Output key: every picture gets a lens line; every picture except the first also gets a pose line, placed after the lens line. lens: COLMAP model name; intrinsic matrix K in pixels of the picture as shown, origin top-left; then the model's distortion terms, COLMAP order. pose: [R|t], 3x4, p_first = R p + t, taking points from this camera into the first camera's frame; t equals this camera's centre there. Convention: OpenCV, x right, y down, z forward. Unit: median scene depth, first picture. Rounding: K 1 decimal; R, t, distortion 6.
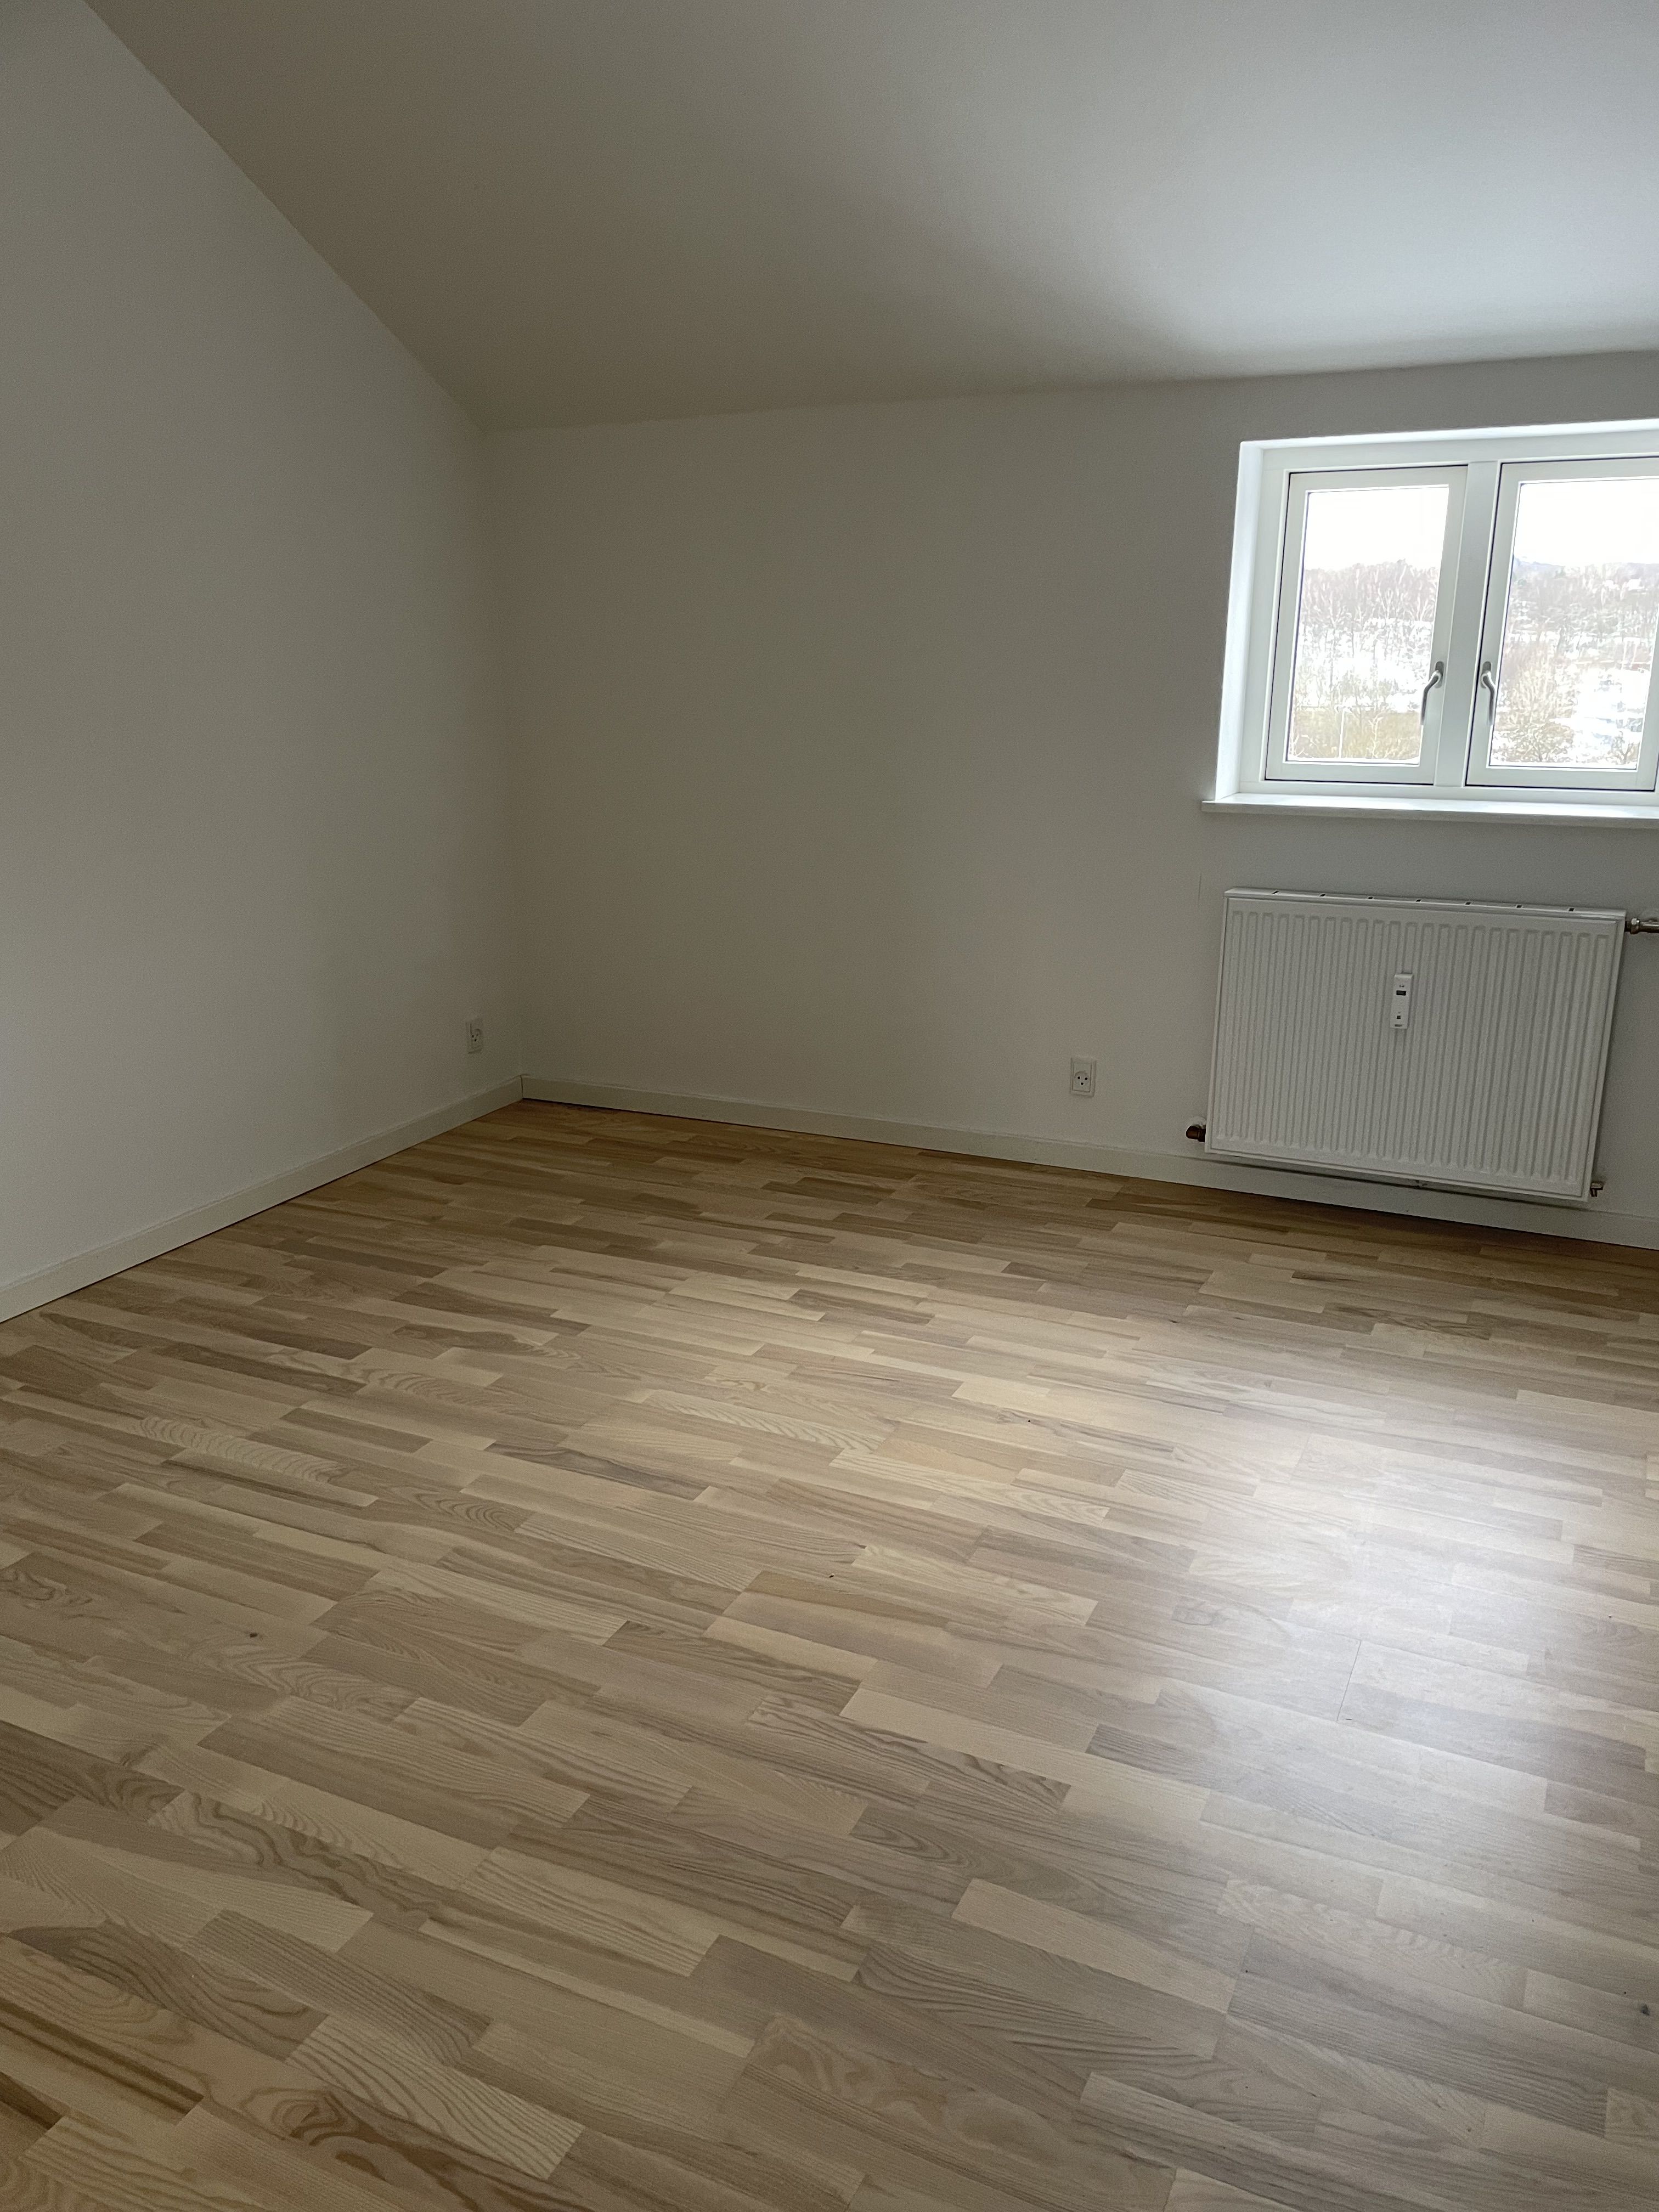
lens RADIAL K [[1687.0, 0, 829.5], [0, 1687.0, 1106.0], [0, 0, 1]] dist [0.114686, -0.138963]
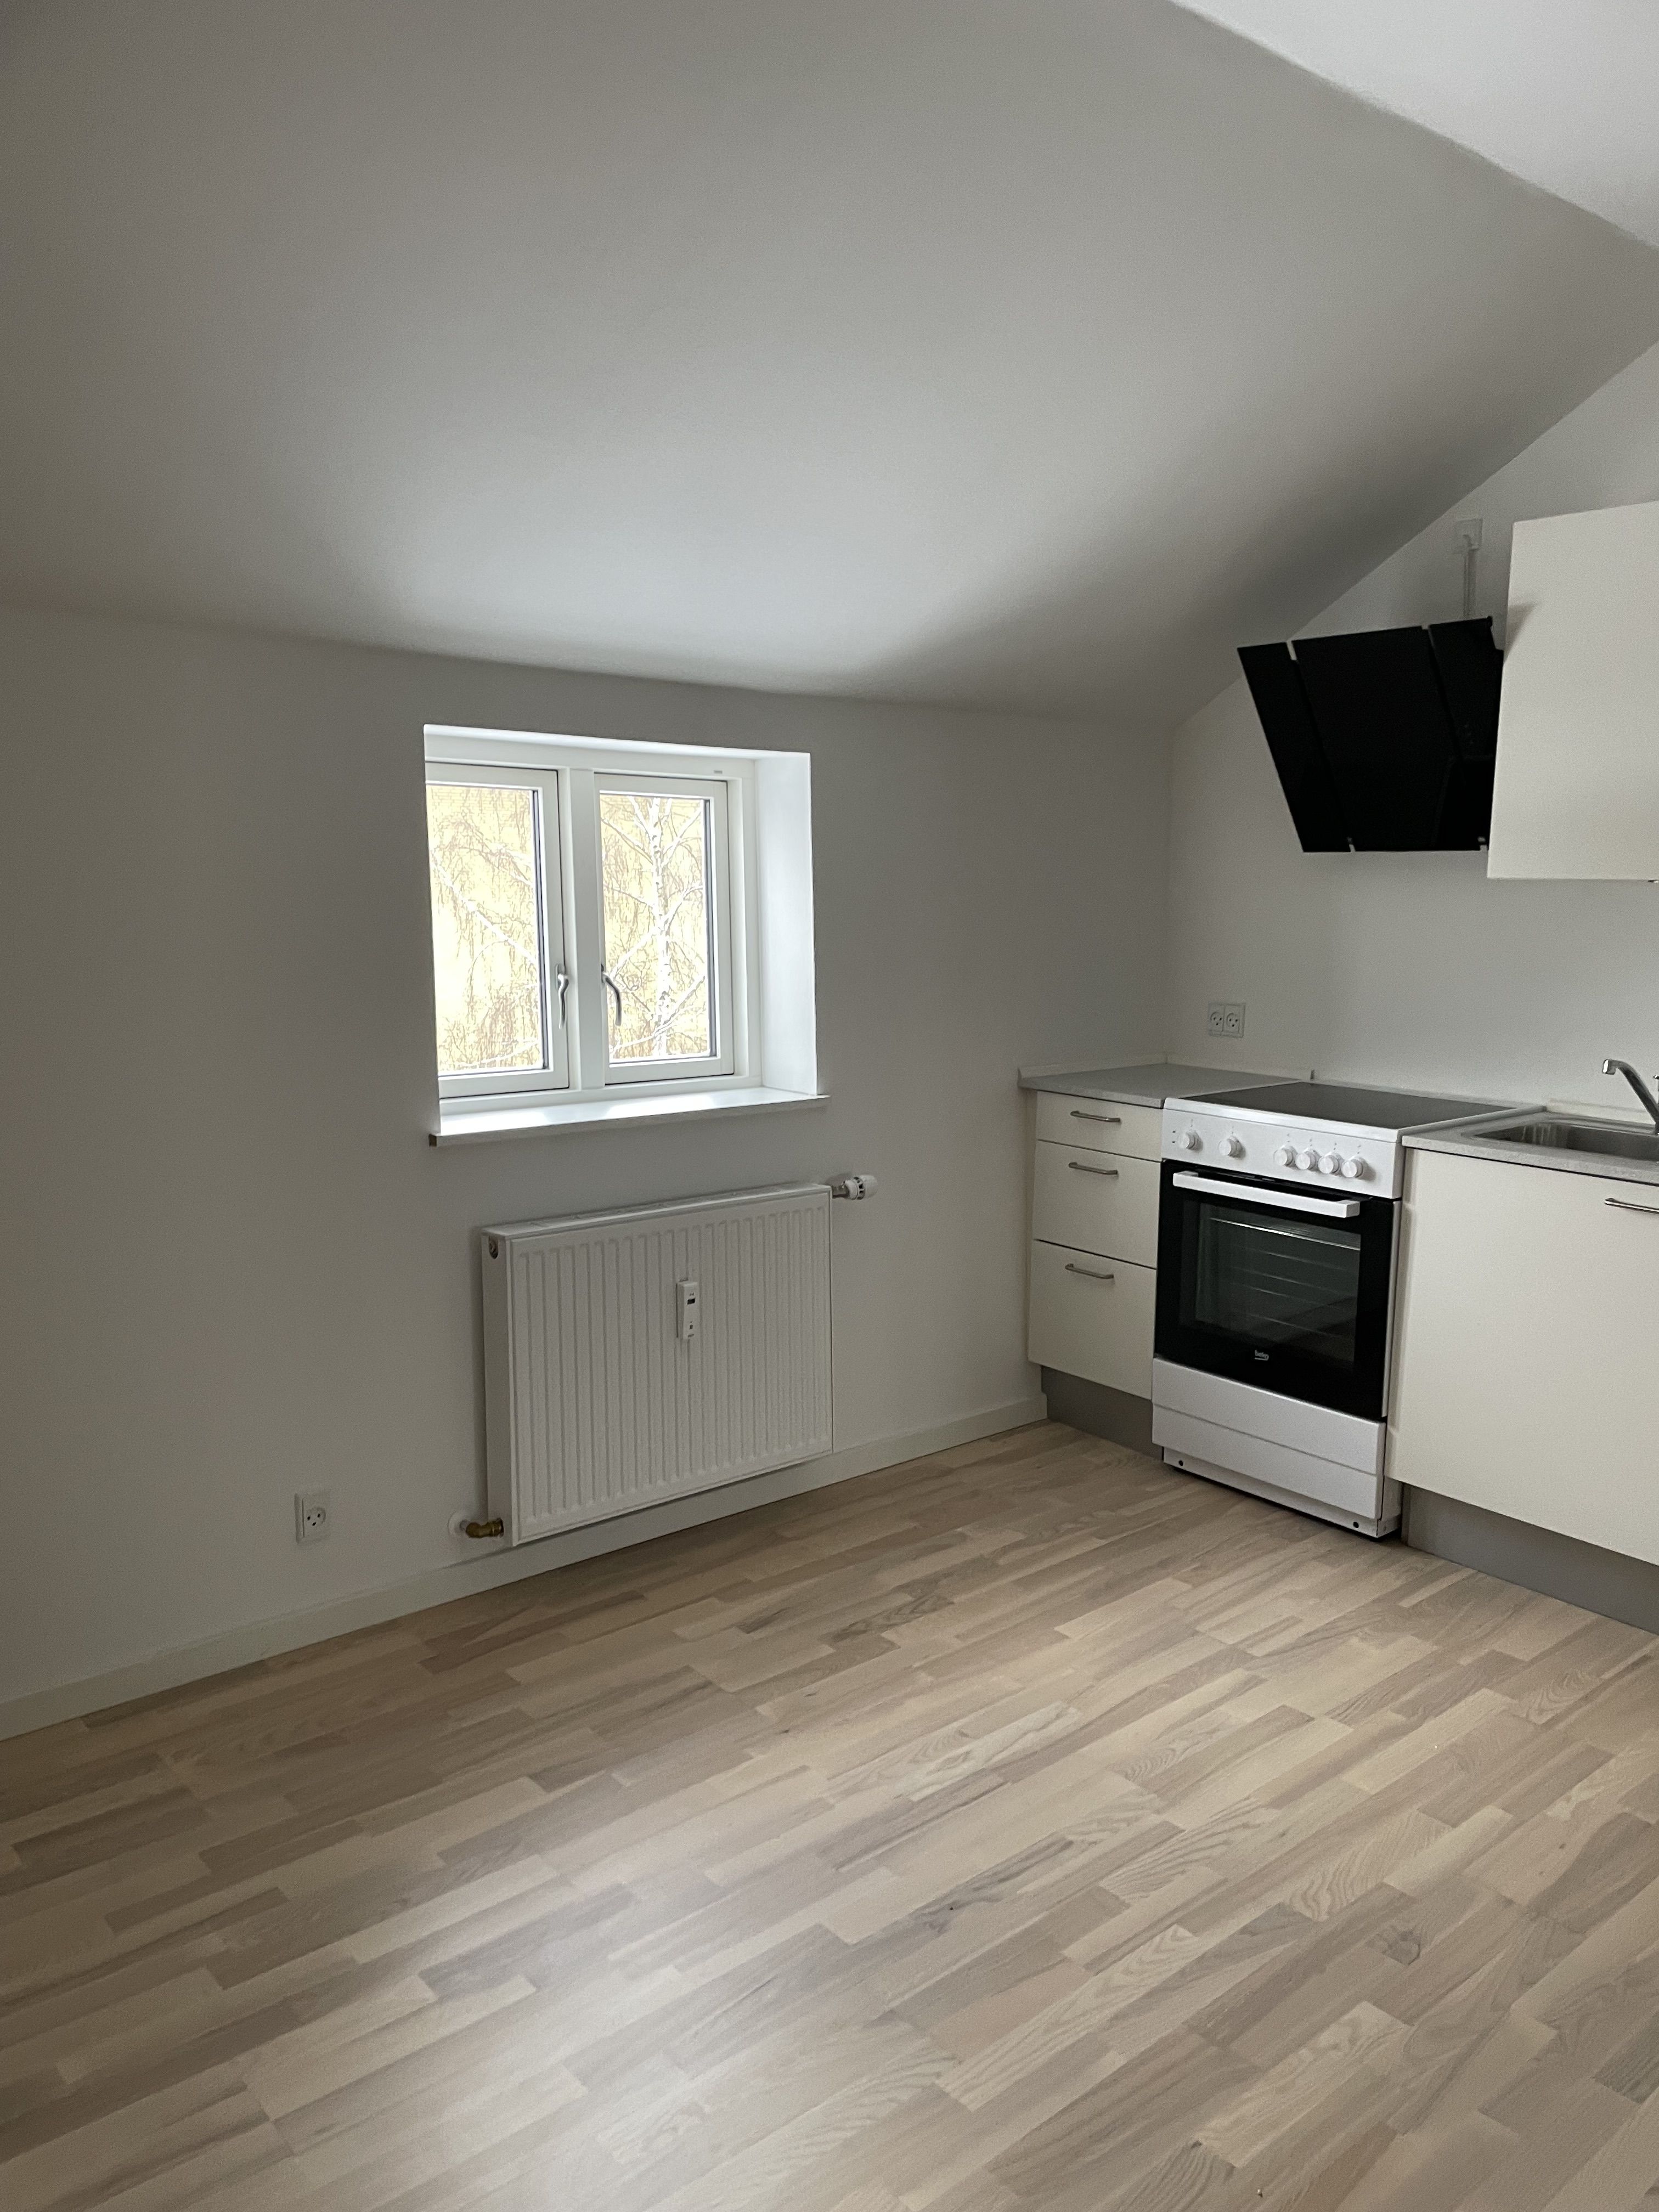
lens RADIAL K [[1687.0, 0, 829.5], [0, 1687.0, 1106.0], [0, 0, 1]] dist [0.114686, -0.138963]
pose [[0.381176, -0.115585, 0.917249, -0.492951], [0.244382, 0.969460, 0.020608, -0.173039], [-0.891618, 0.216304, 0.397782, 0.529500]]
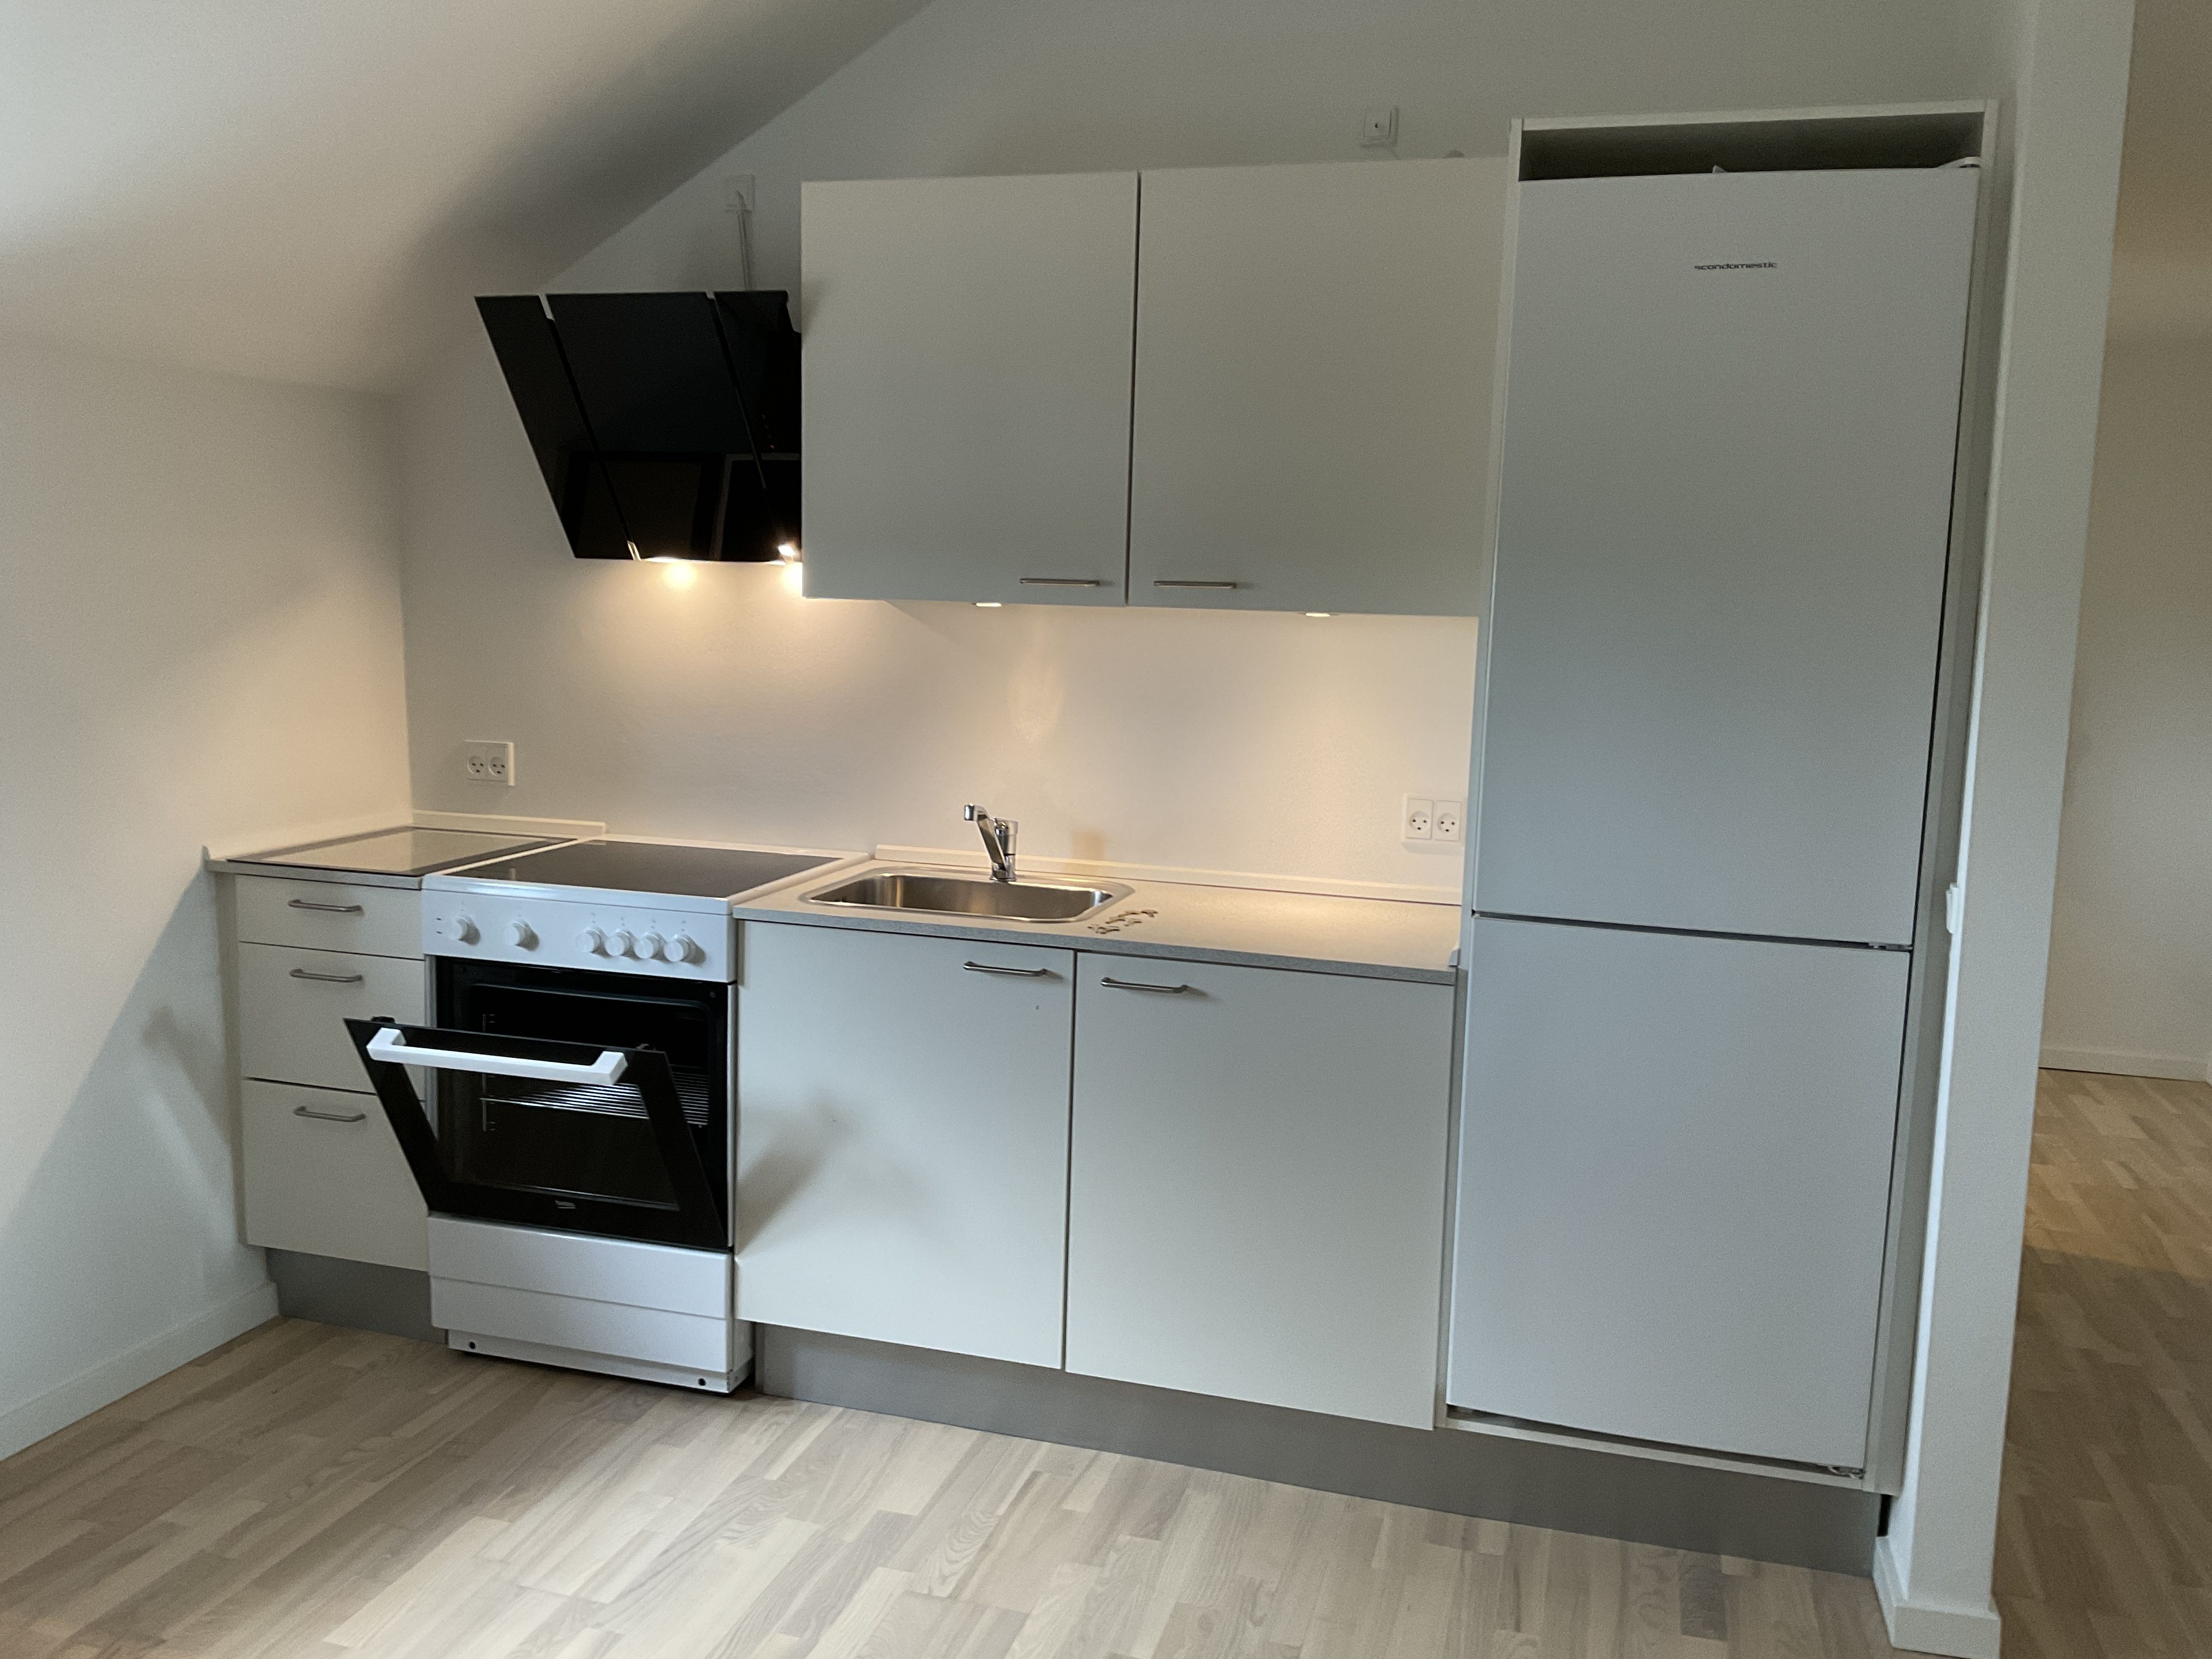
lens RADIAL K [[1880.8, 0, 1106.0], [0, 1880.8, 829.5], [0, 0, 1]] dist [0.130055, -0.198544]
pose [[-0.178554, -0.121370, 0.976416, -0.381106], [0.254579, 0.952872, 0.164998, -0.194274], [-0.950425, 0.278036, -0.139241, 0.575578]]
